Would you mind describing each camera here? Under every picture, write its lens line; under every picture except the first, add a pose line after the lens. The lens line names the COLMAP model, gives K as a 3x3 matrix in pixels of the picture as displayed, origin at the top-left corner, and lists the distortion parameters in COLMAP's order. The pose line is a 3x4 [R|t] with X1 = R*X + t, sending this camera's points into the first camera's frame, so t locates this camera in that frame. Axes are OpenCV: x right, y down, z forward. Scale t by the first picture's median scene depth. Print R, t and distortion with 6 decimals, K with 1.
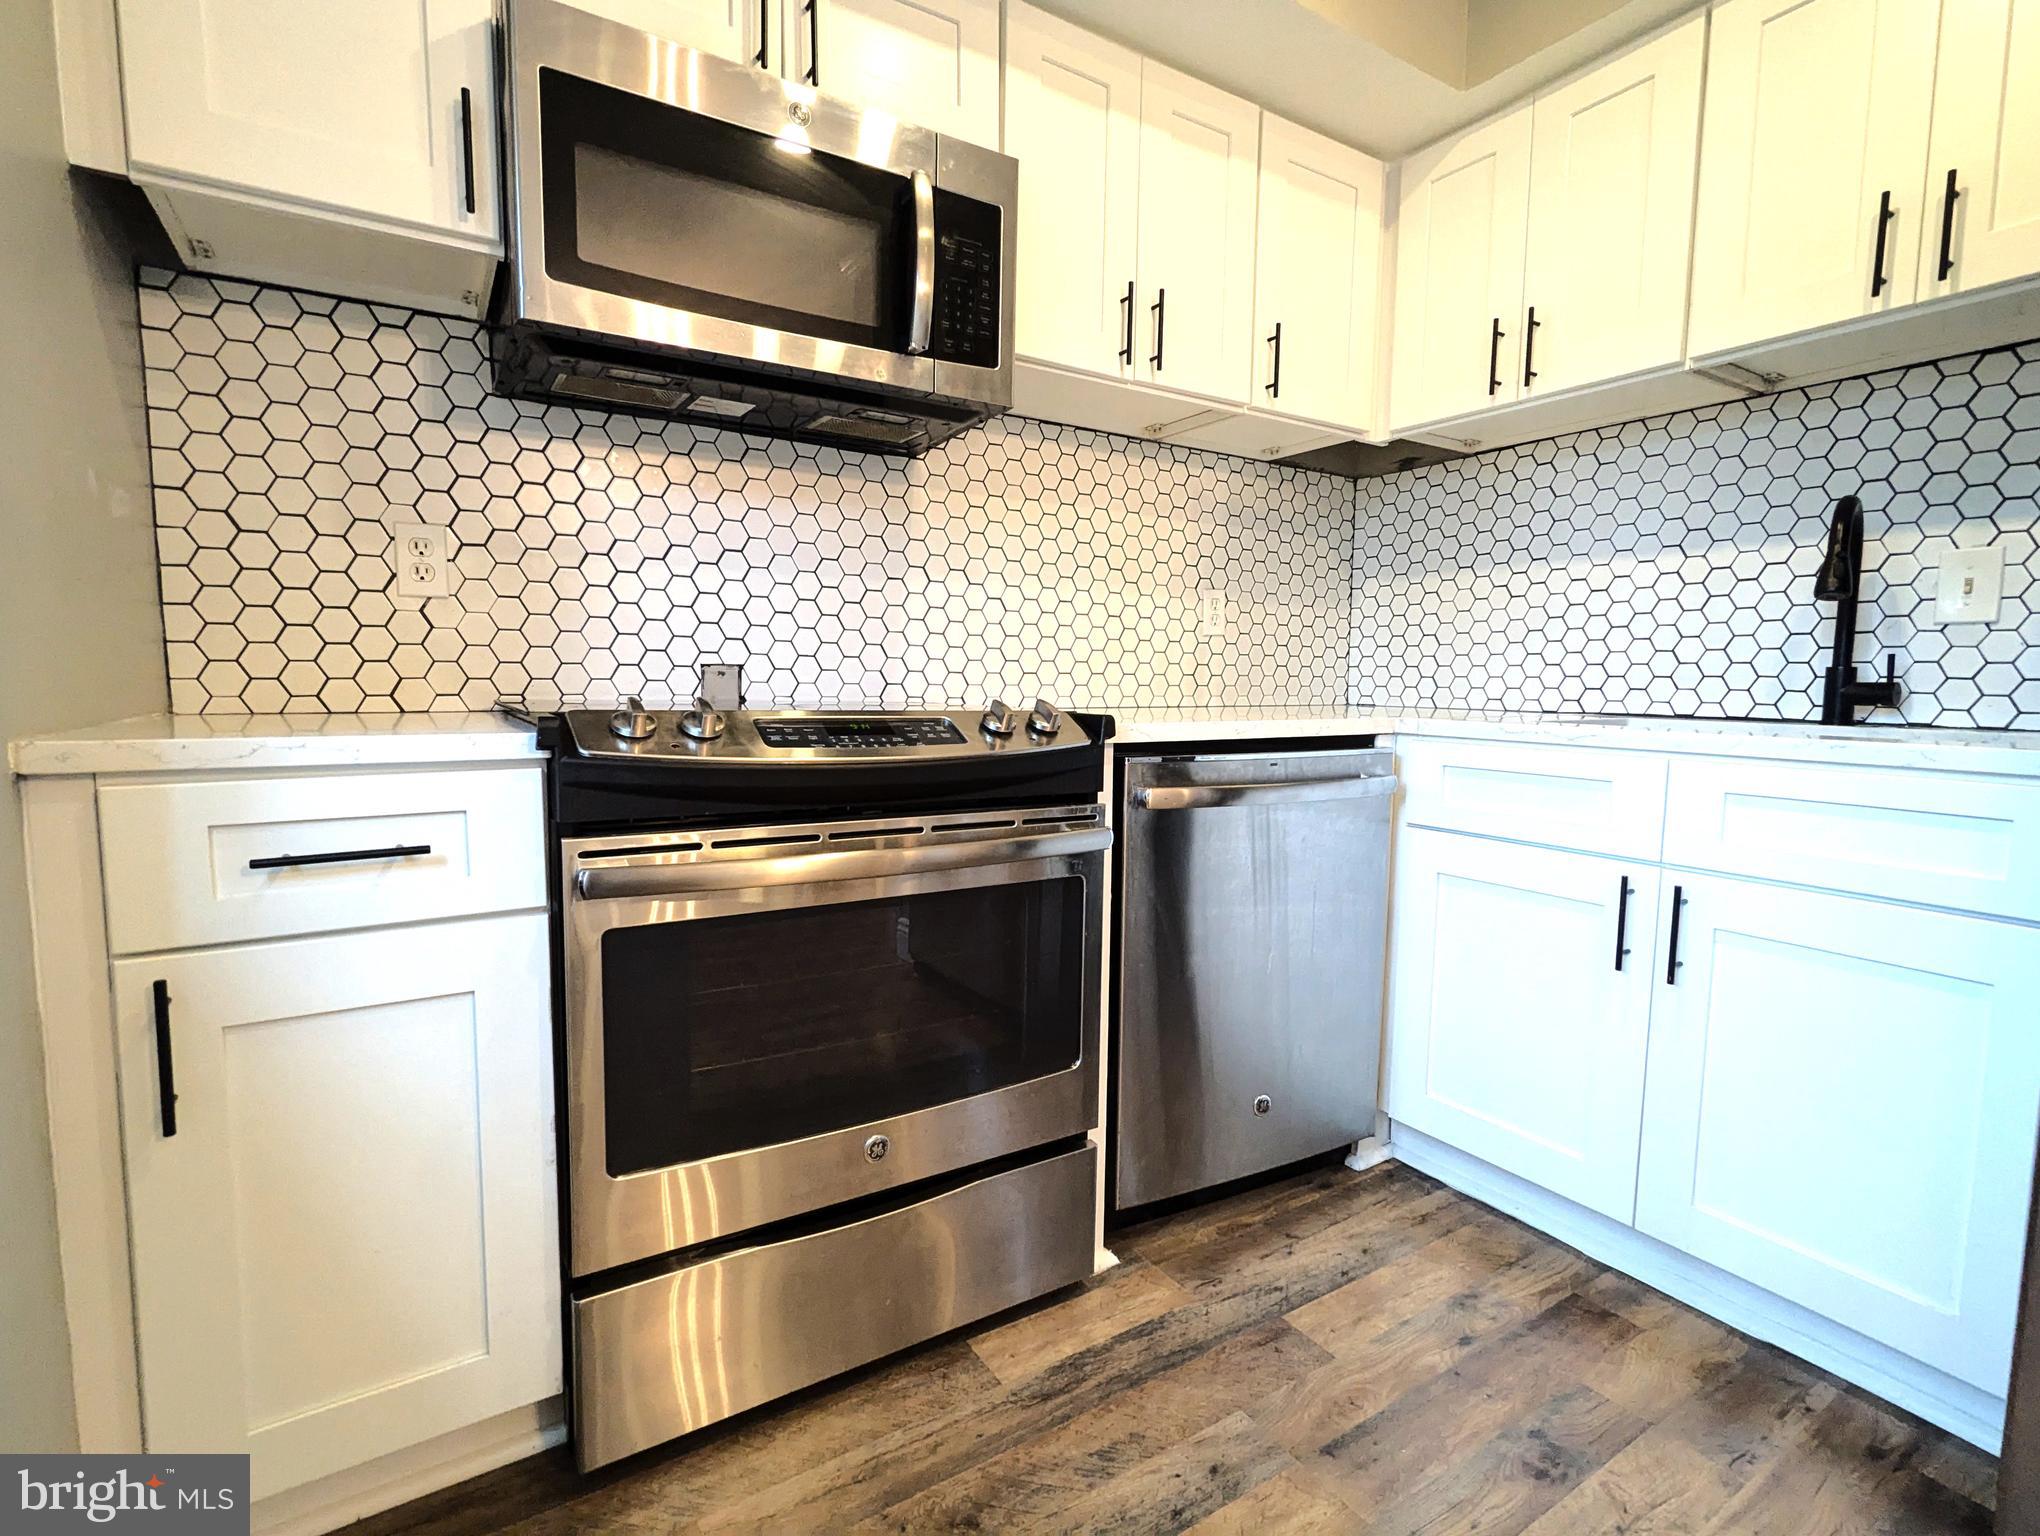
lens RADIAL K [[969.9, 0, 1018.8], [0, 969.9, 765.7], [0, 0, 1]] dist [-0.000696, 0.000880]
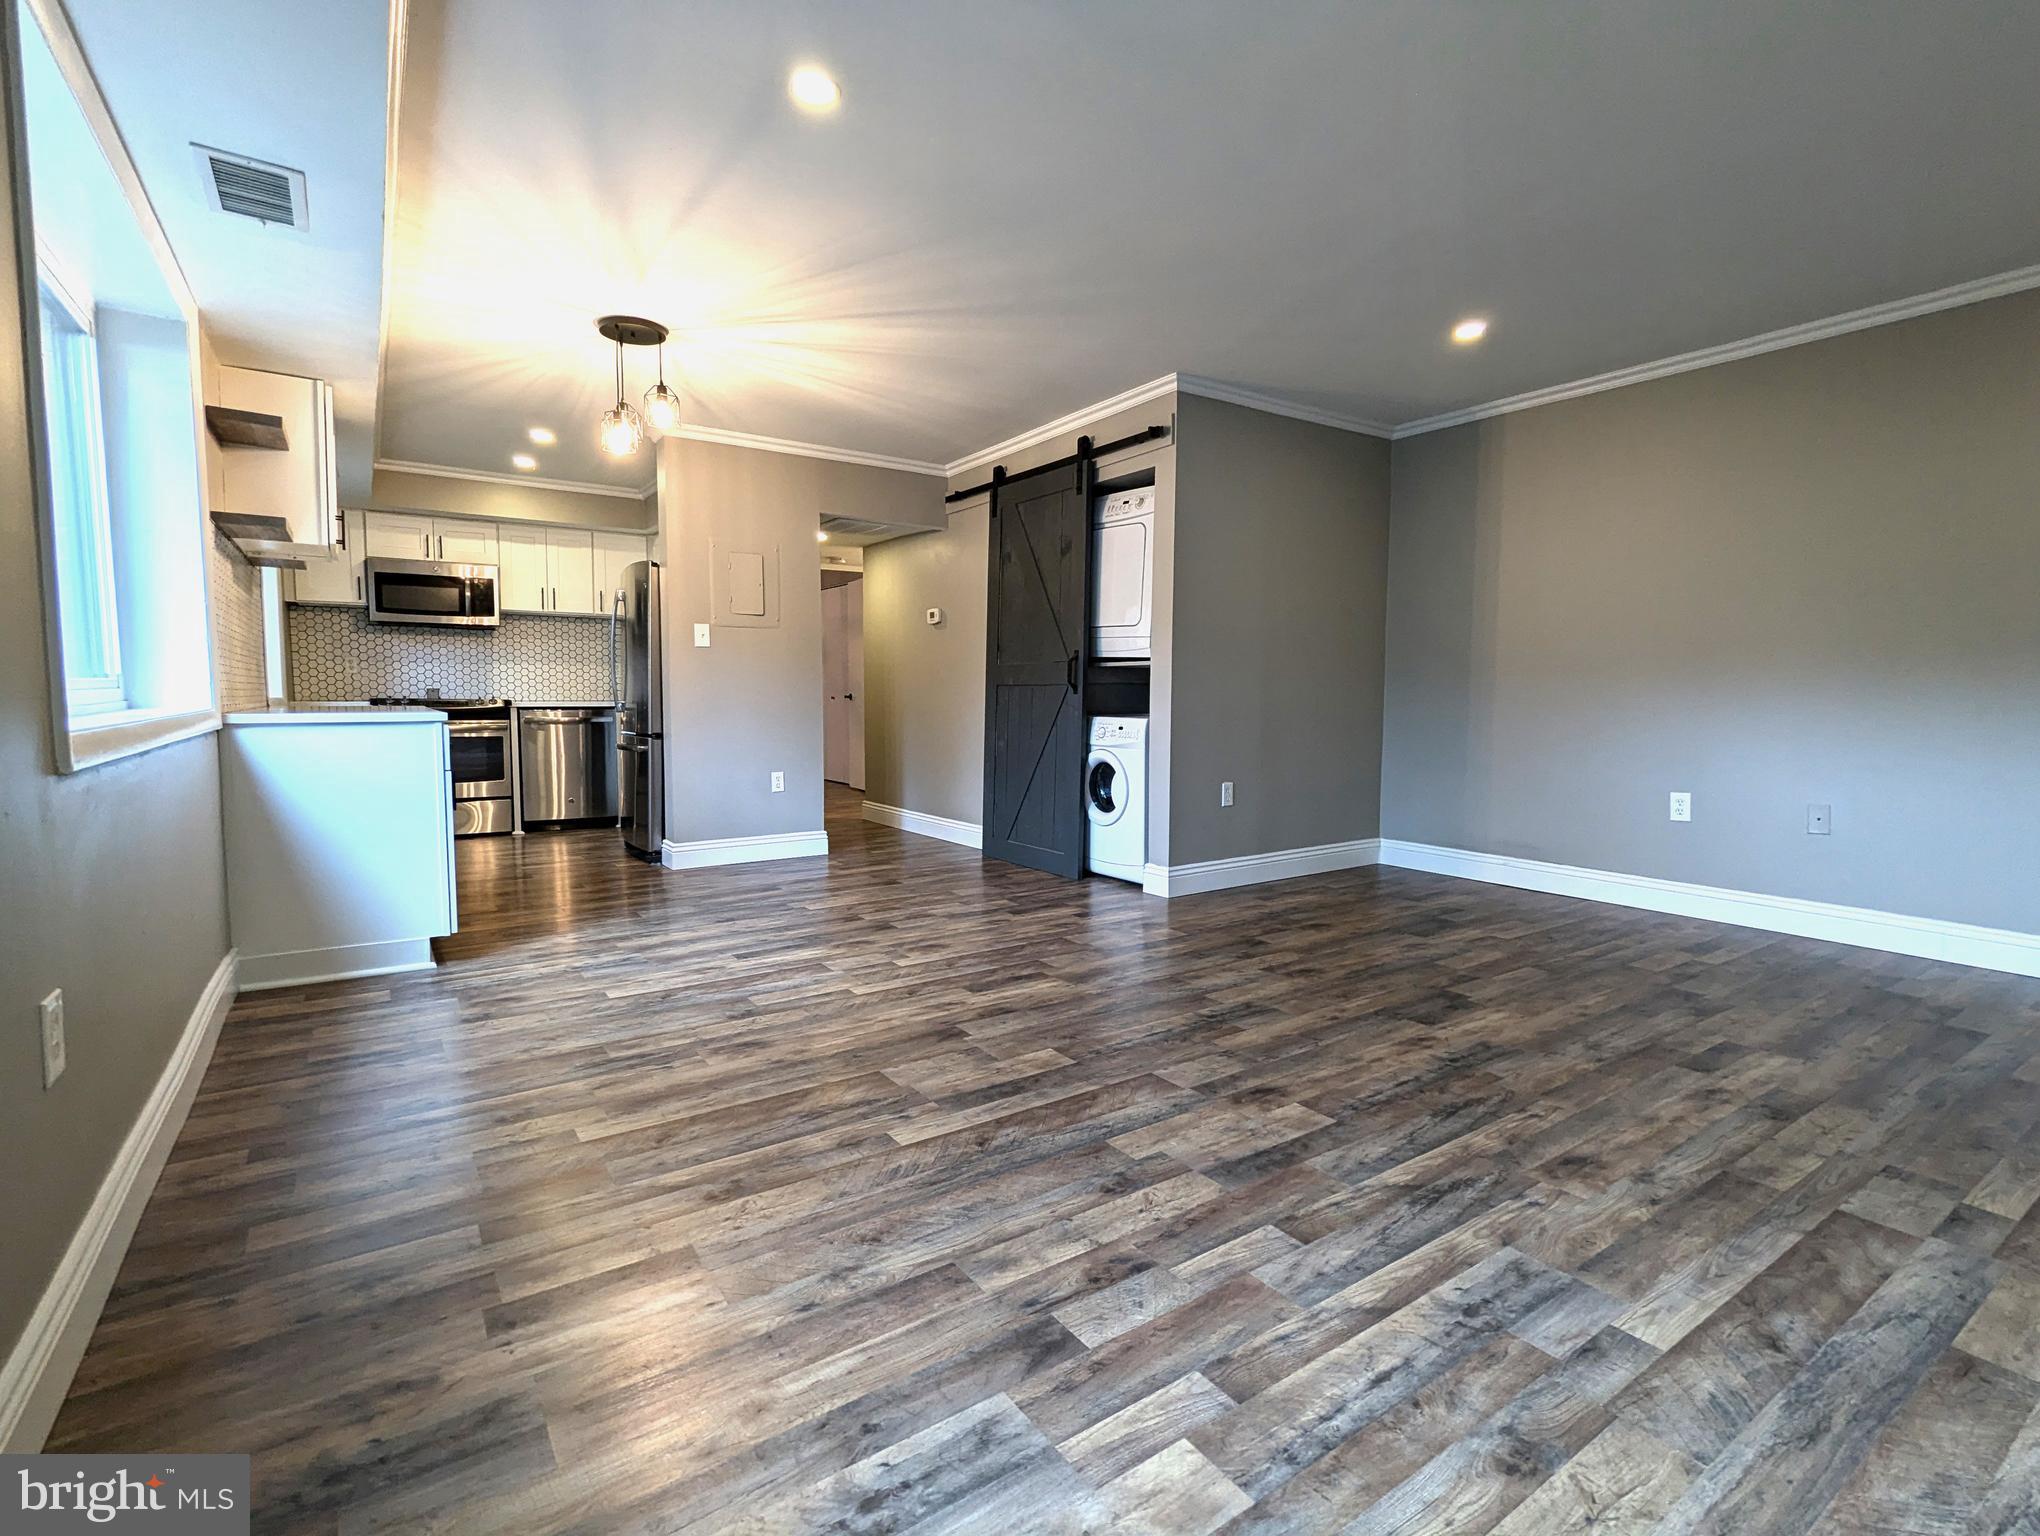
lens RADIAL K [[969.9, 0, 1018.8], [0, 969.9, 765.7], [0, 0, 1]] dist [-0.000696, 0.000880]
pose [[0.999334, -0.009403, 0.035252, 2.053868], [0.009939, 0.999837, -0.015061, 0.308251], [-0.035105, 0.015401, 0.999265, -3.187060]]
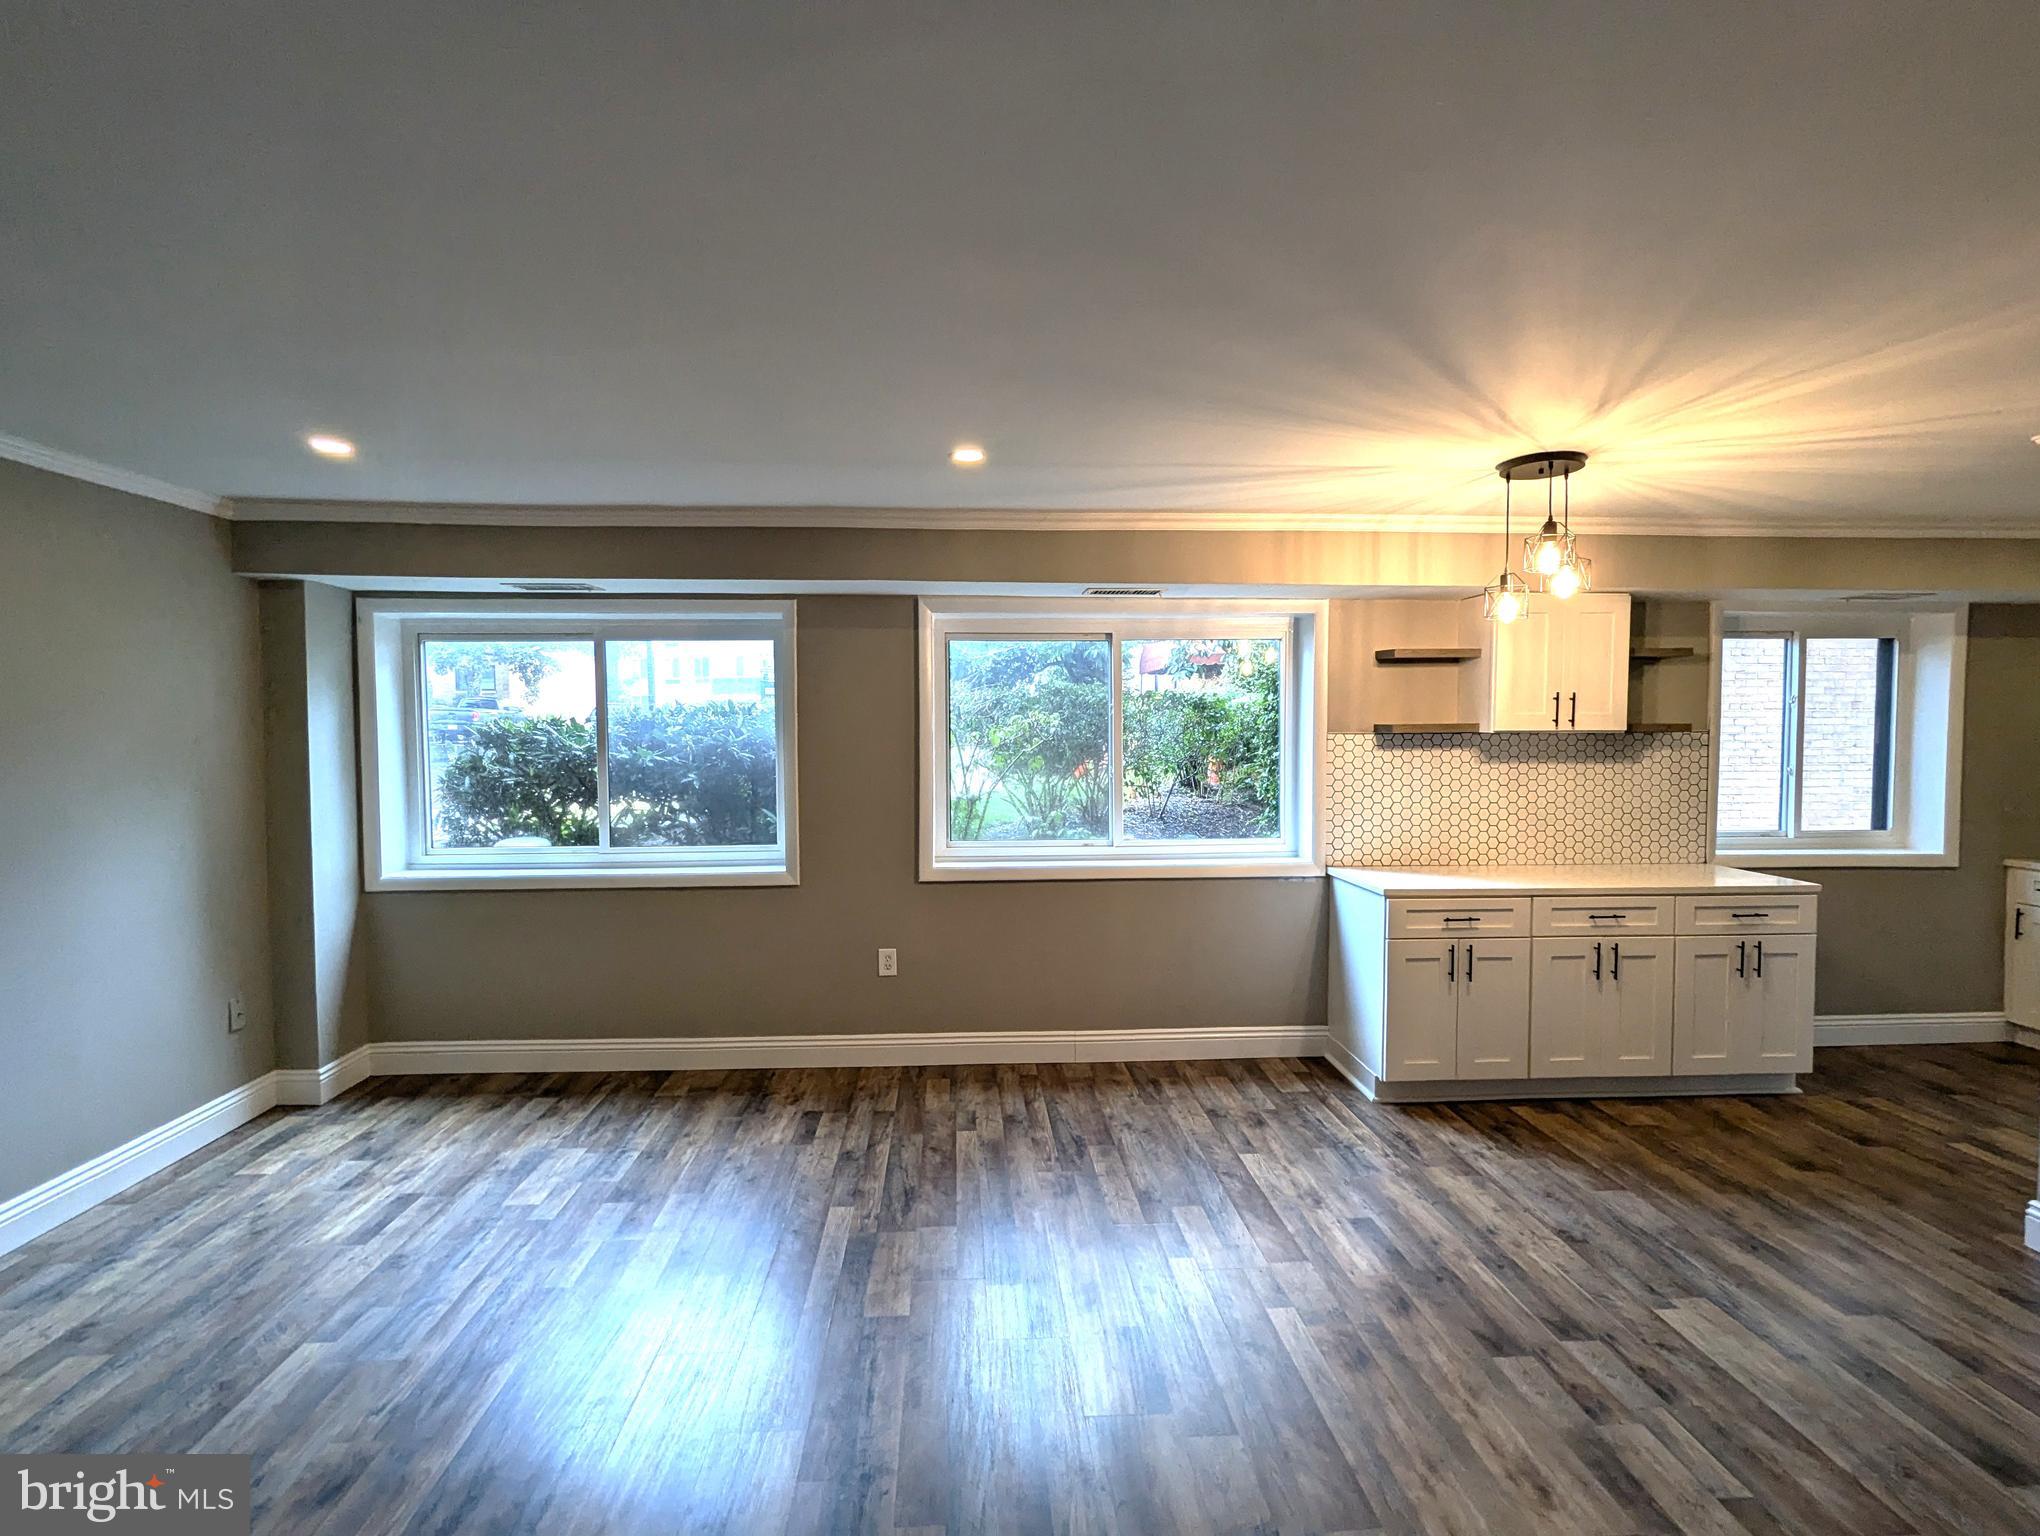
lens RADIAL K [[969.9, 0, 1018.8], [0, 969.9, 765.7], [0, 0, 1]] dist [-0.000696, 0.000880]
pose [[-0.476650, 0.023926, -0.878767, 3.439395], [-0.083786, 0.993842, 0.072505, -0.254128], [0.875091, 0.108188, -0.471710, -0.736395]]
